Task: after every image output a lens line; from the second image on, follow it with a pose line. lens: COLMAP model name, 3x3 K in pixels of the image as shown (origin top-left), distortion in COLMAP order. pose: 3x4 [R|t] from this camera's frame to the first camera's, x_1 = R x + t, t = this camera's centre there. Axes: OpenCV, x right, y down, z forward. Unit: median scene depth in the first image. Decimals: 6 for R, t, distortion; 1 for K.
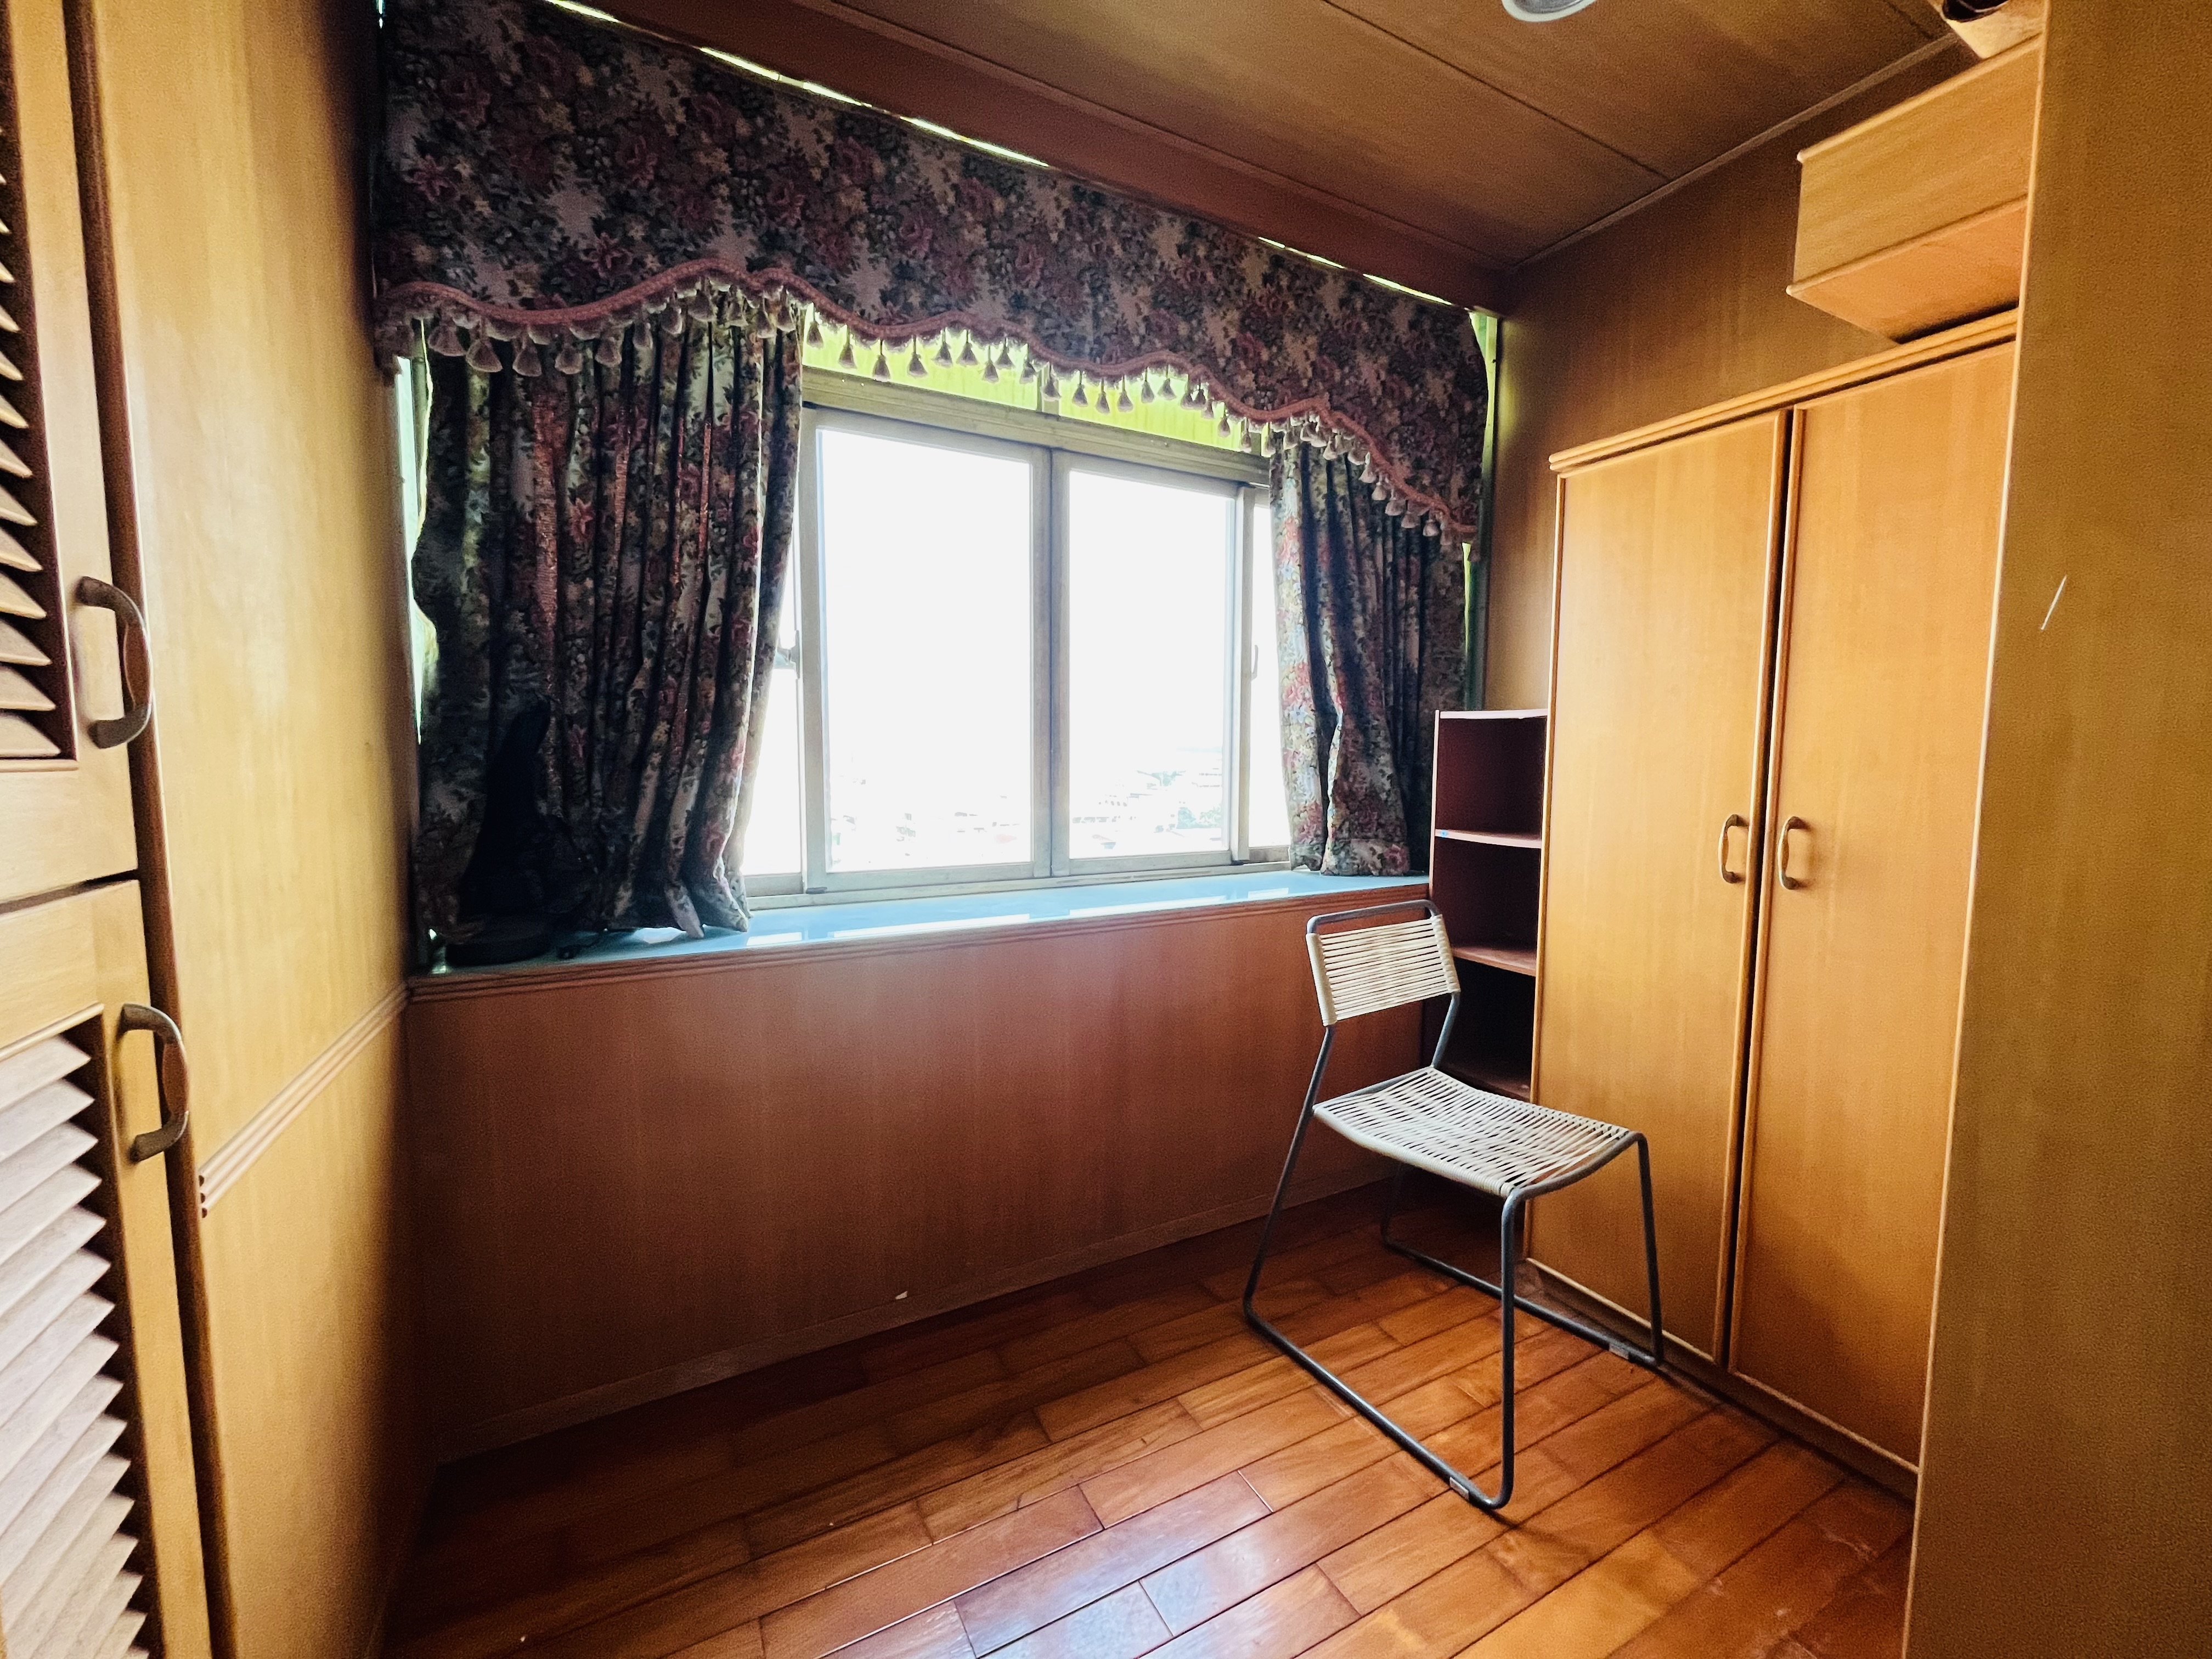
lens RADIAL K [[896.2, 0, 1107.0], [0, 896.2, 835.8], [0, 0, 1]] dist [-0.003488, -0.000217]
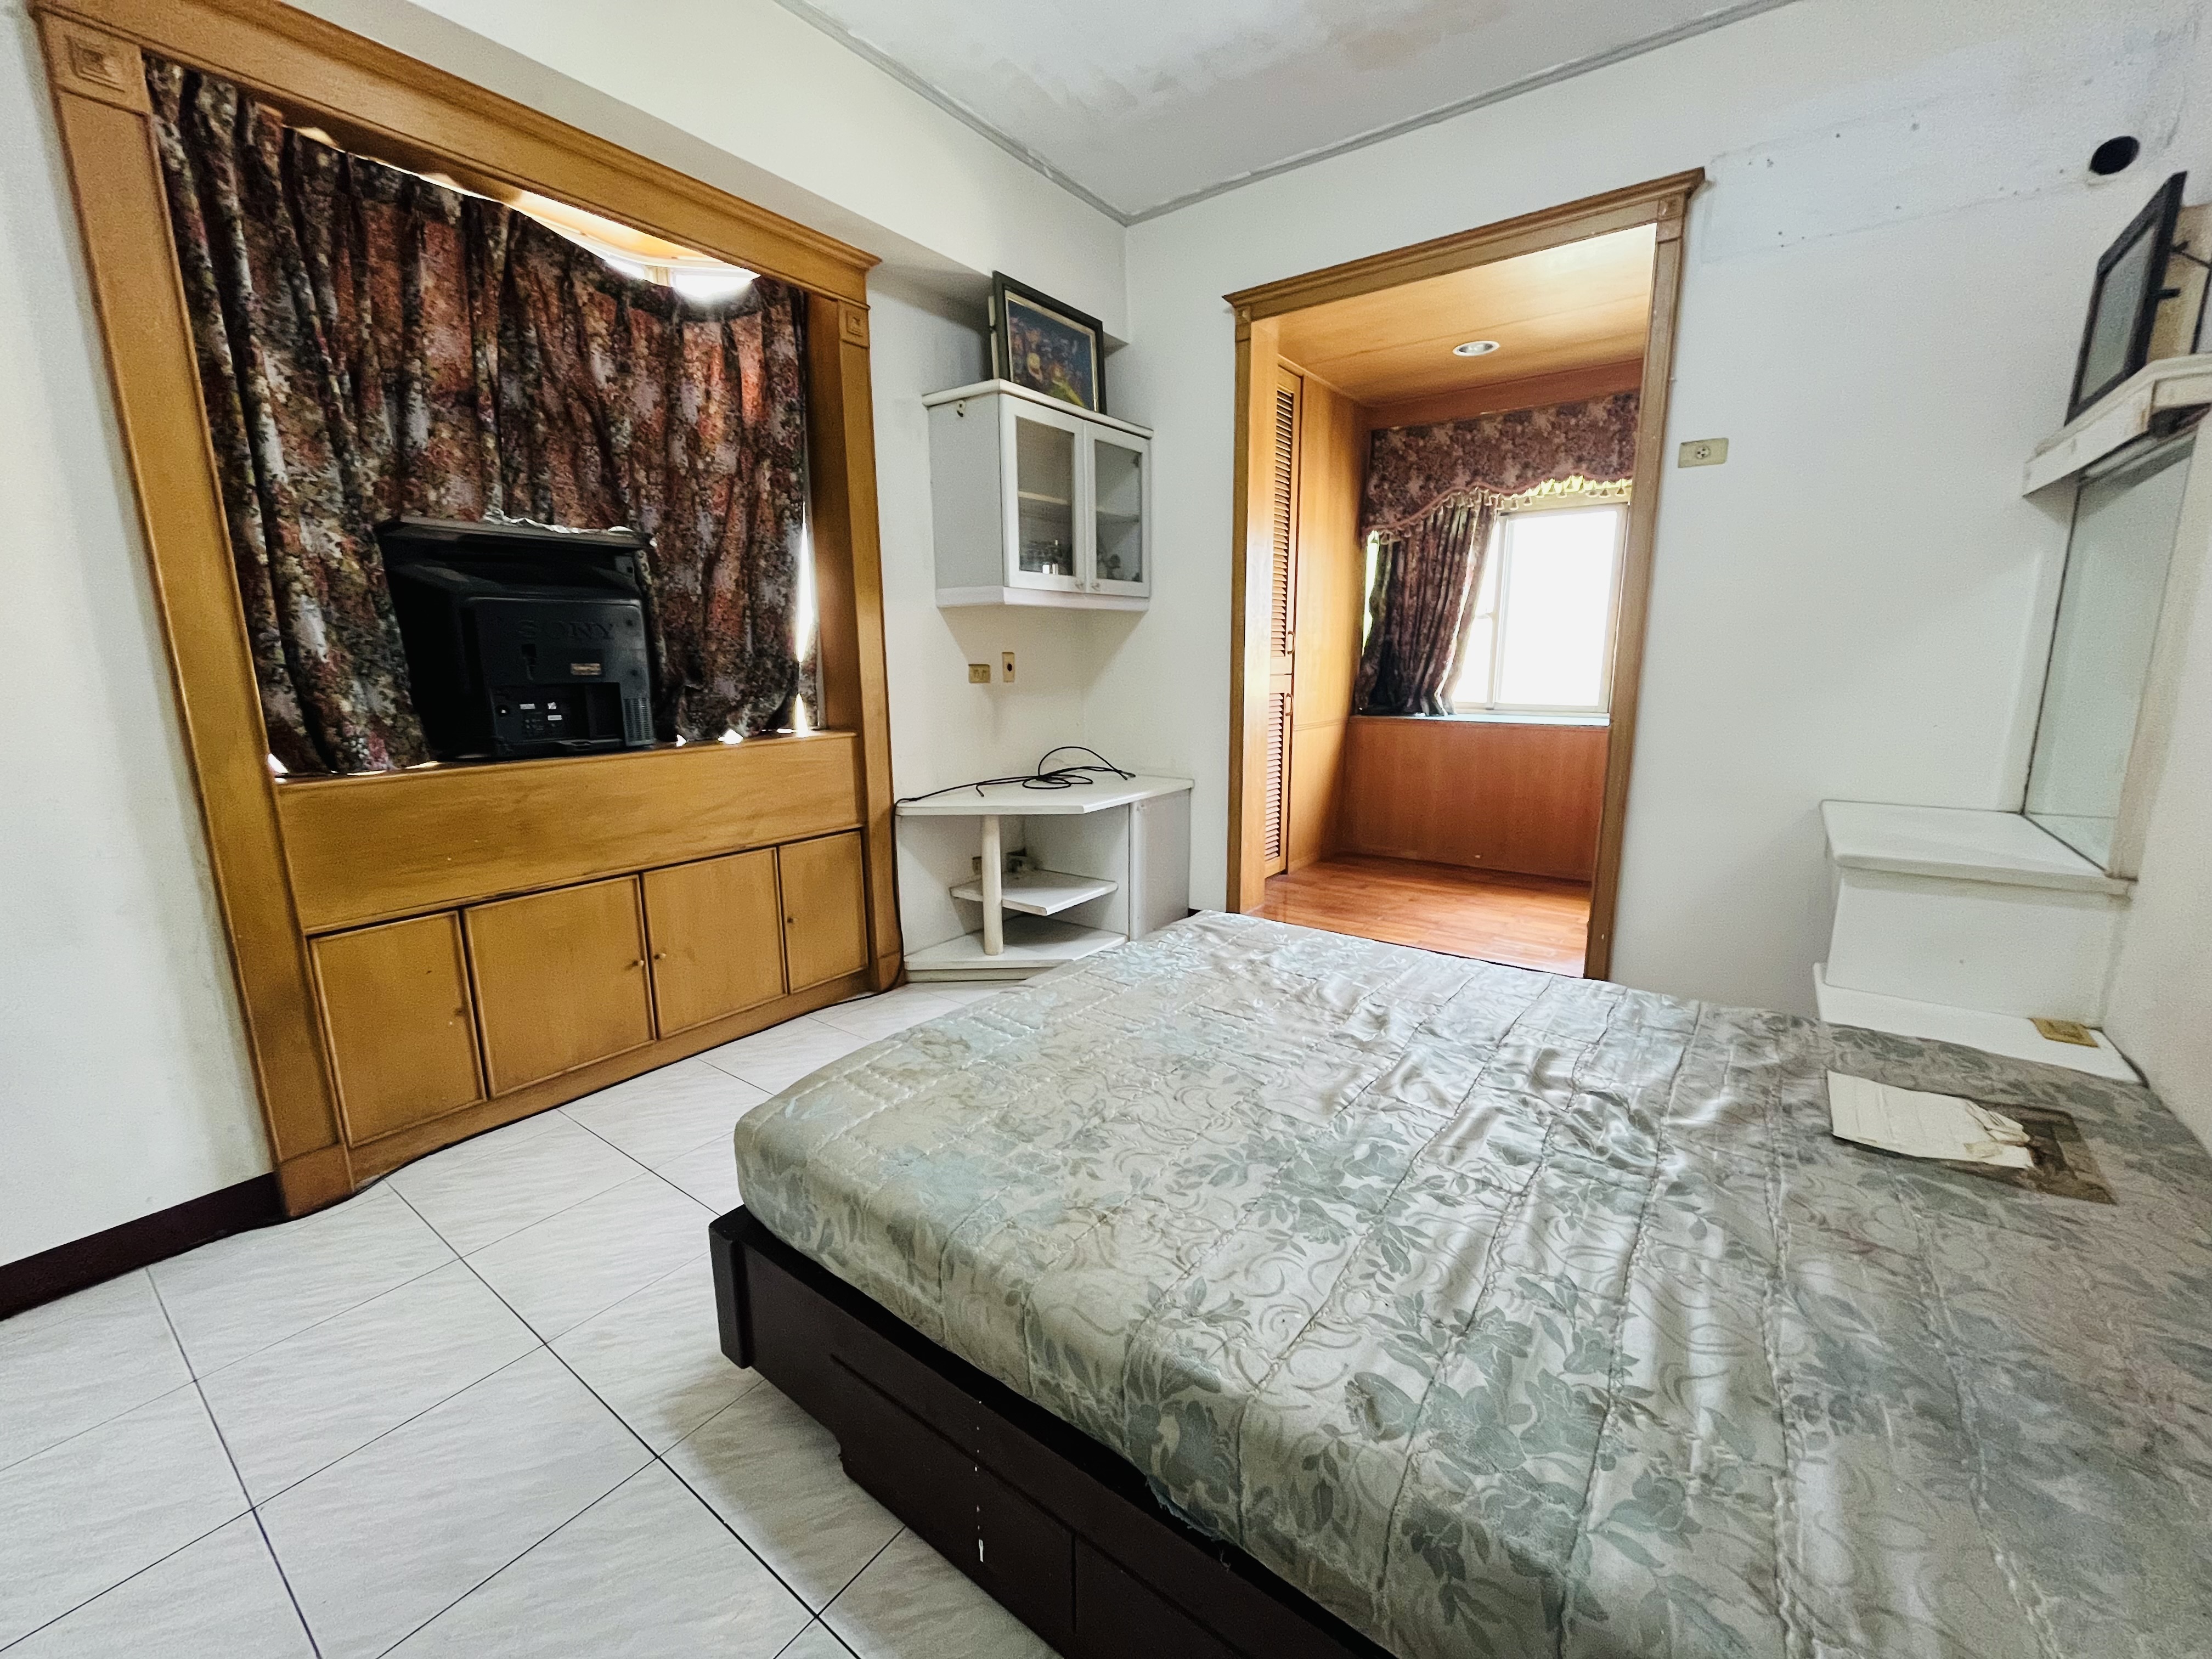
lens RADIAL K [[896.2, 0, 1103.7], [0, 896.2, 830.2], [0, 0, 1]] dist [-0.003488, -0.000217]
pose [[0.432487, 0.170015, -0.885466, 1.830067], [-0.073197, 0.985440, 0.153459, 0.110488], [0.898664, -0.001555, 0.438634, -1.319309]]
